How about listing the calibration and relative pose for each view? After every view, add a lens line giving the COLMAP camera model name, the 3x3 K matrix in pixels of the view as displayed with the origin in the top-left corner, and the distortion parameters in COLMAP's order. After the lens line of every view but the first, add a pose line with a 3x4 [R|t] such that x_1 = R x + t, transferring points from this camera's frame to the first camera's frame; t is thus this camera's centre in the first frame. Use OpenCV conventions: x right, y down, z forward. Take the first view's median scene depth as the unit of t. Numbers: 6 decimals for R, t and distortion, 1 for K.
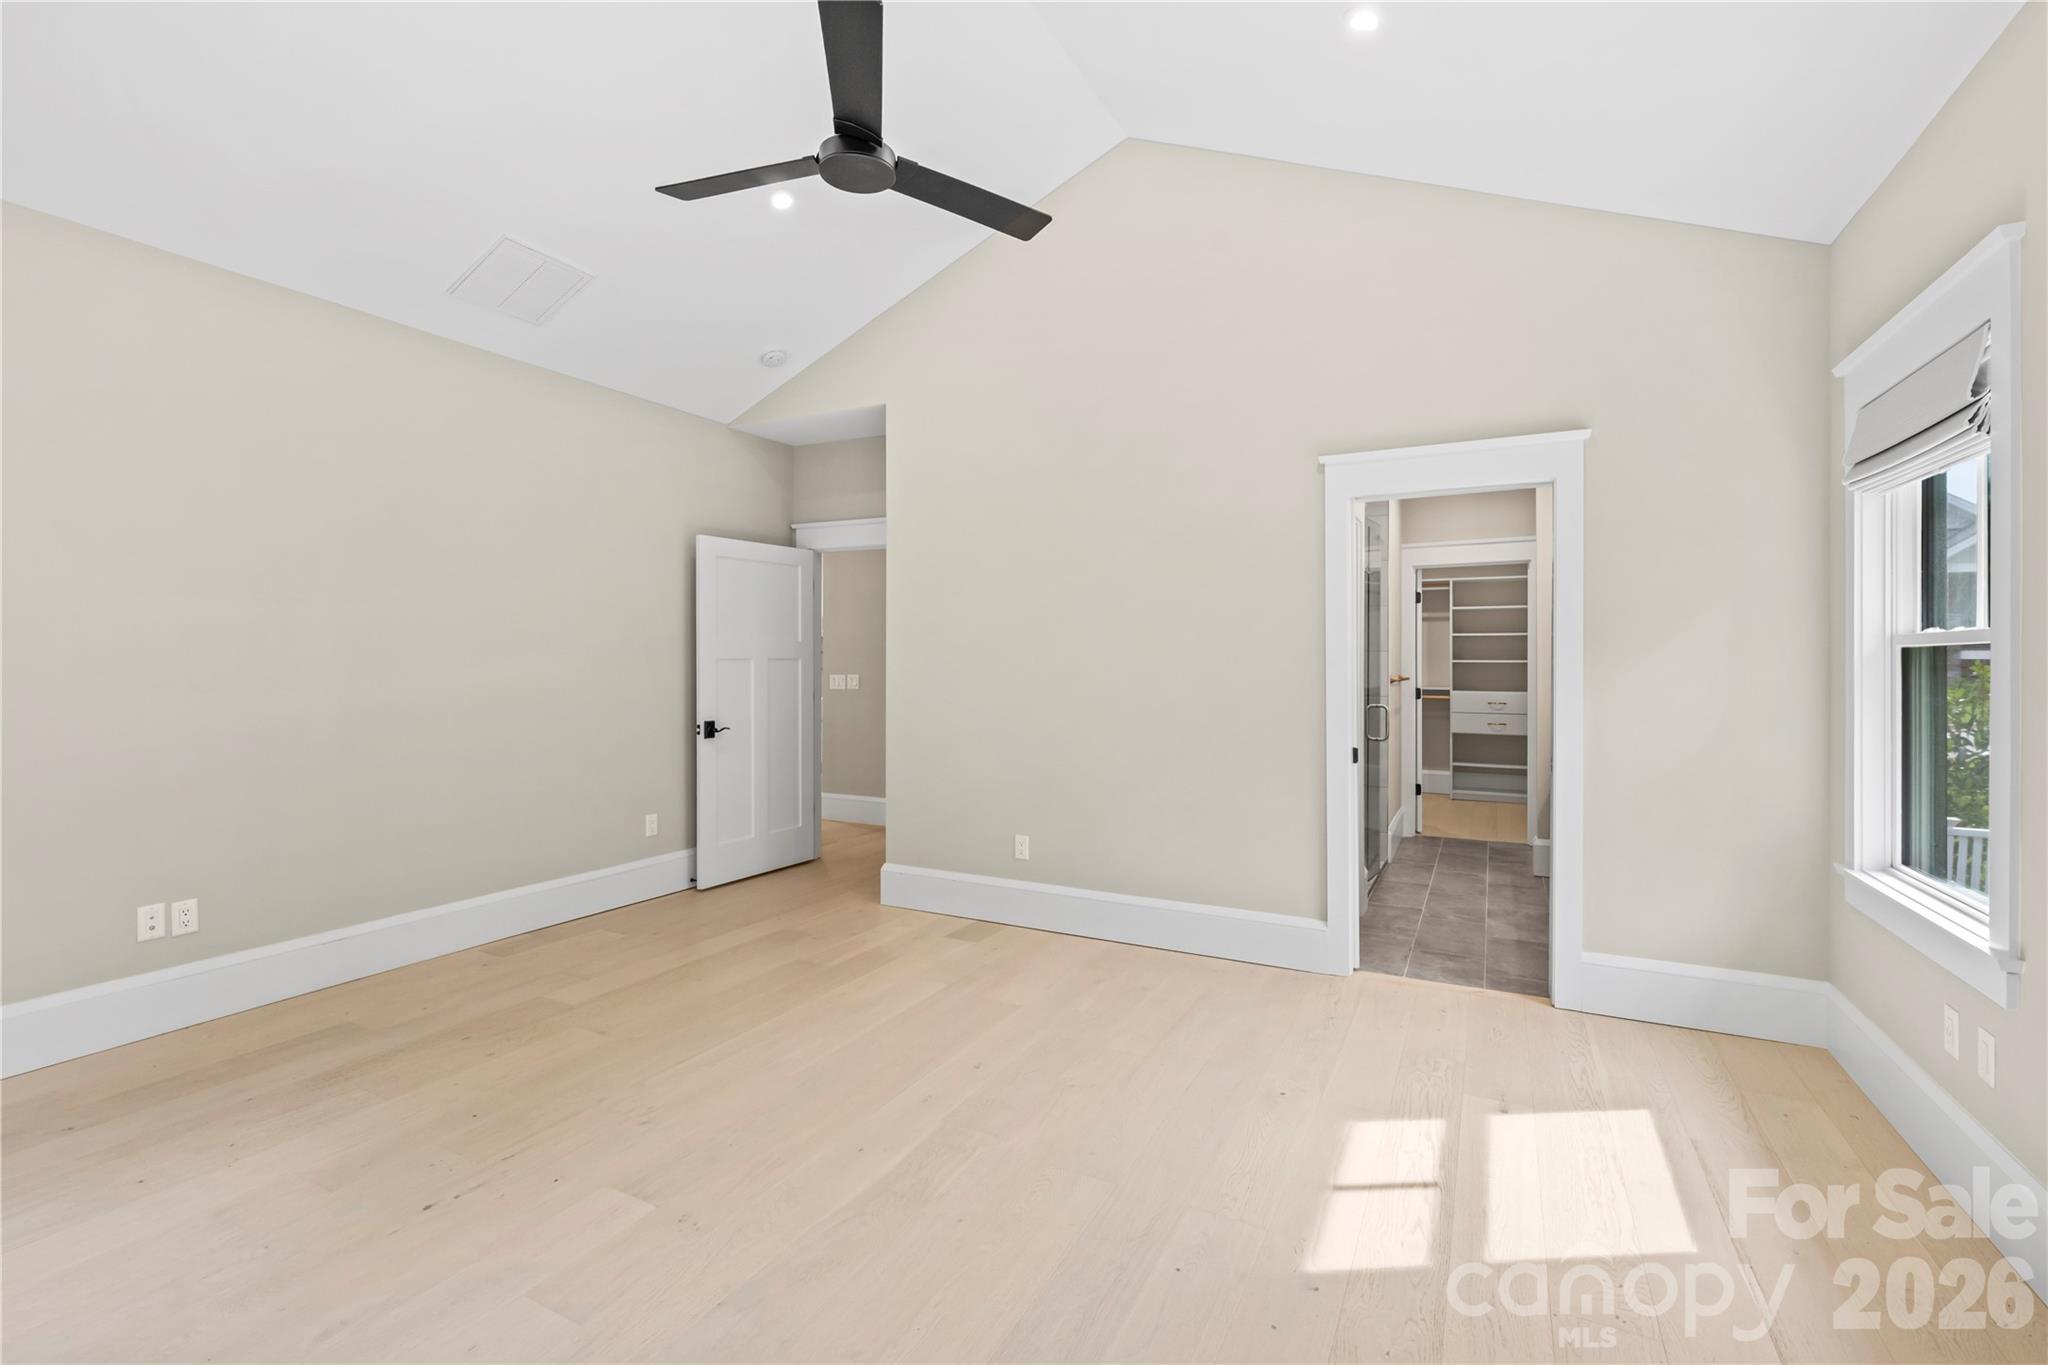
lens RADIAL K [[879.4, 0, 1019.6], [0, 879.4, 698.9], [0, 0, 1]] dist [0.000660, 0.000002]
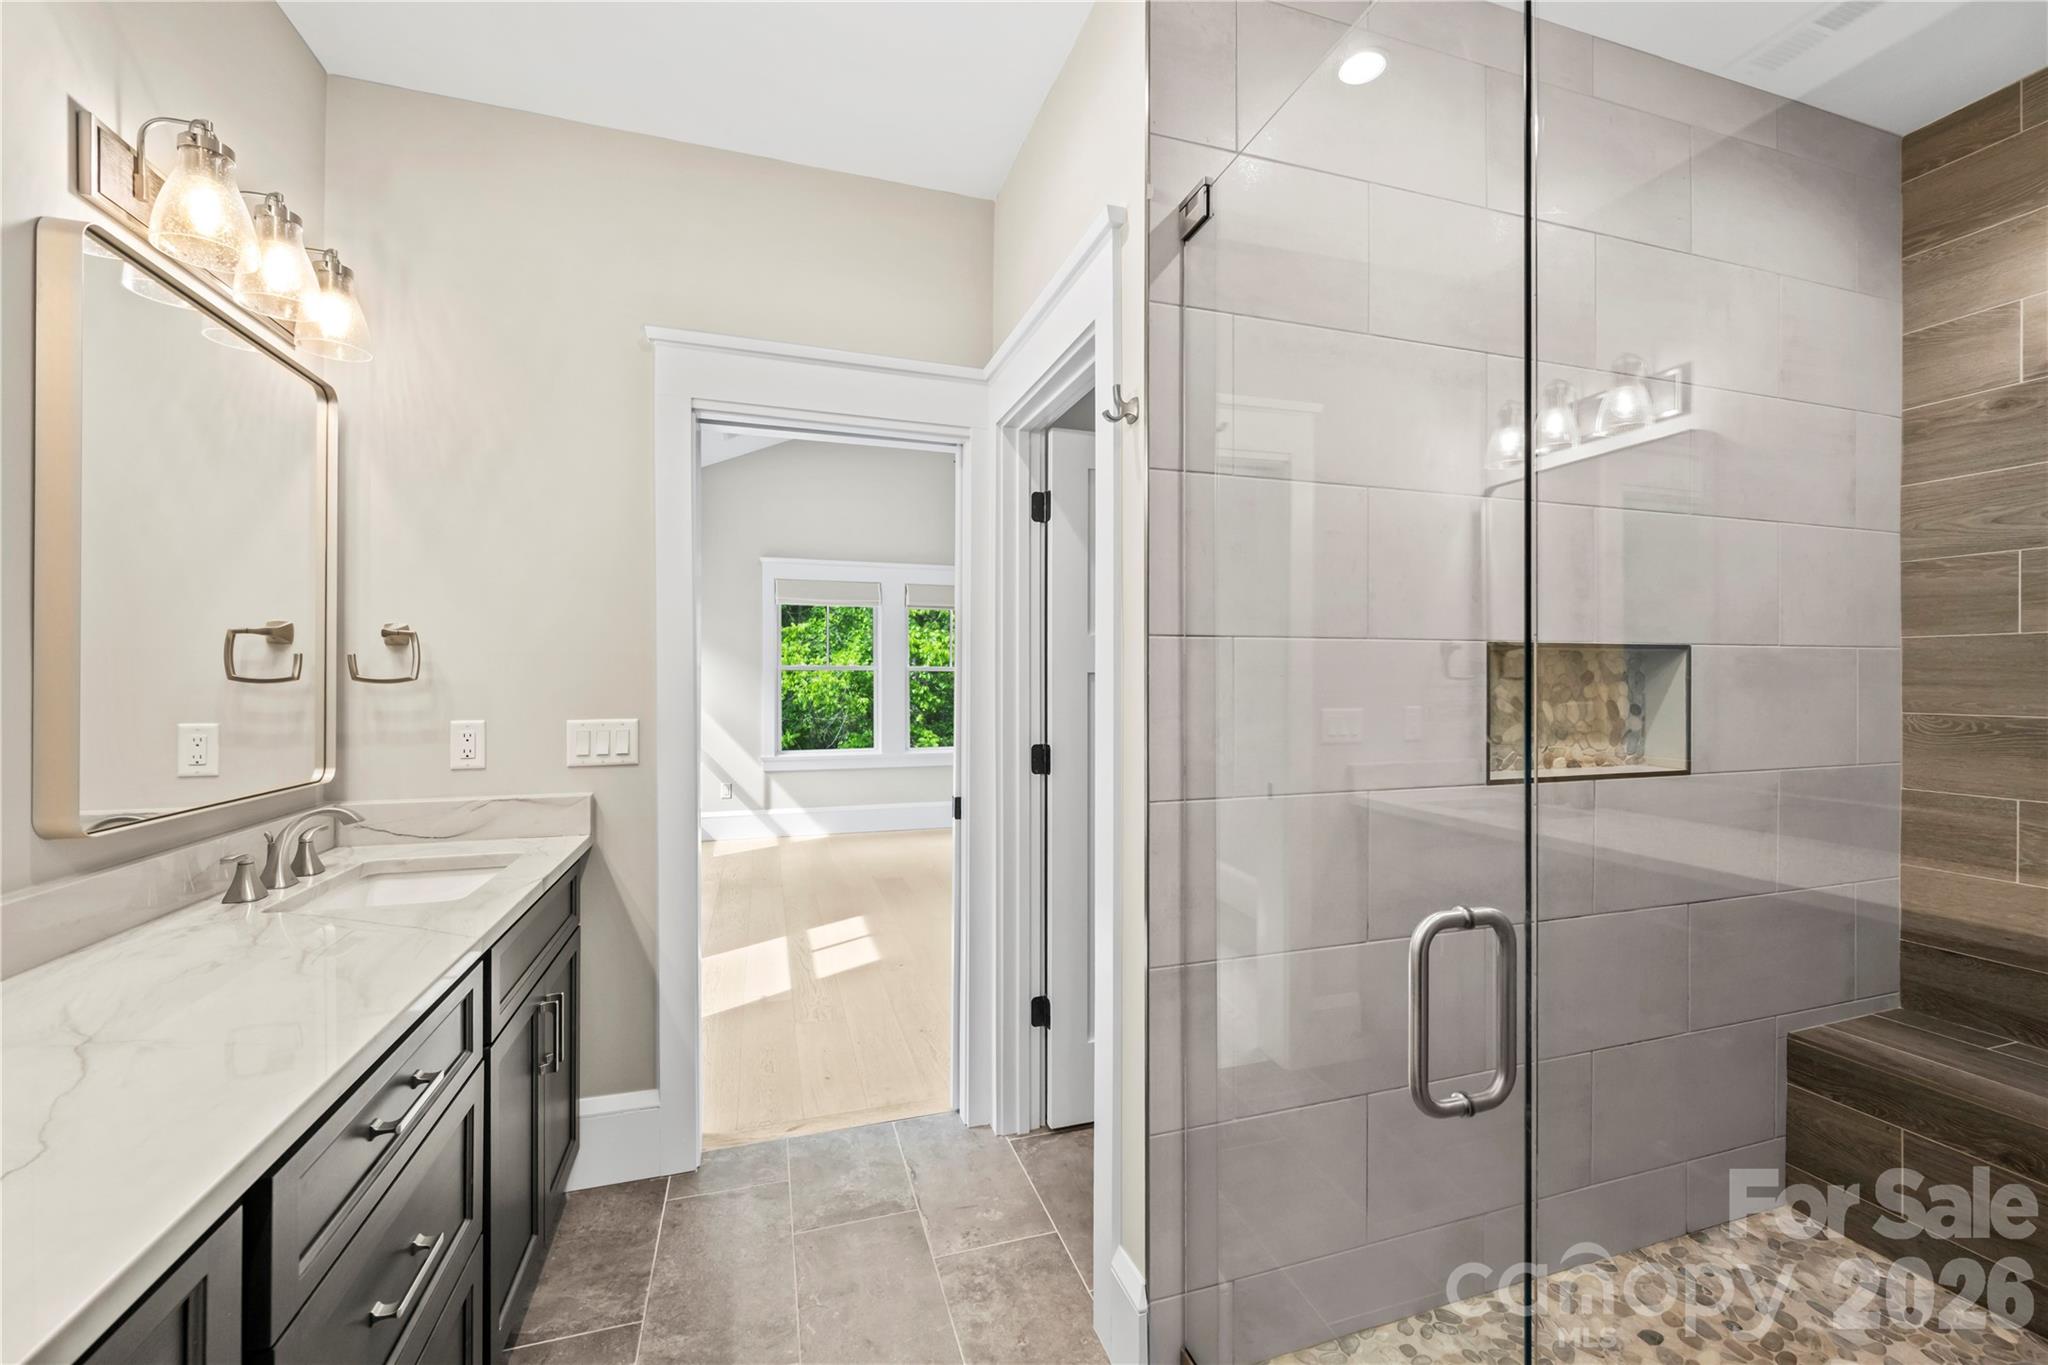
lens RADIAL K [[816.5, 0, 1027.7], [0, 816.5, 677.3], [0, 0, 1]] dist [-0.001543, -0.000118]
pose [[-0.715039, -0.003575, -0.699076, 0.832108], [-0.001610, 0.999993, -0.003467, -0.034154], [0.699083, -0.001354, -0.715039, 1.567294]]
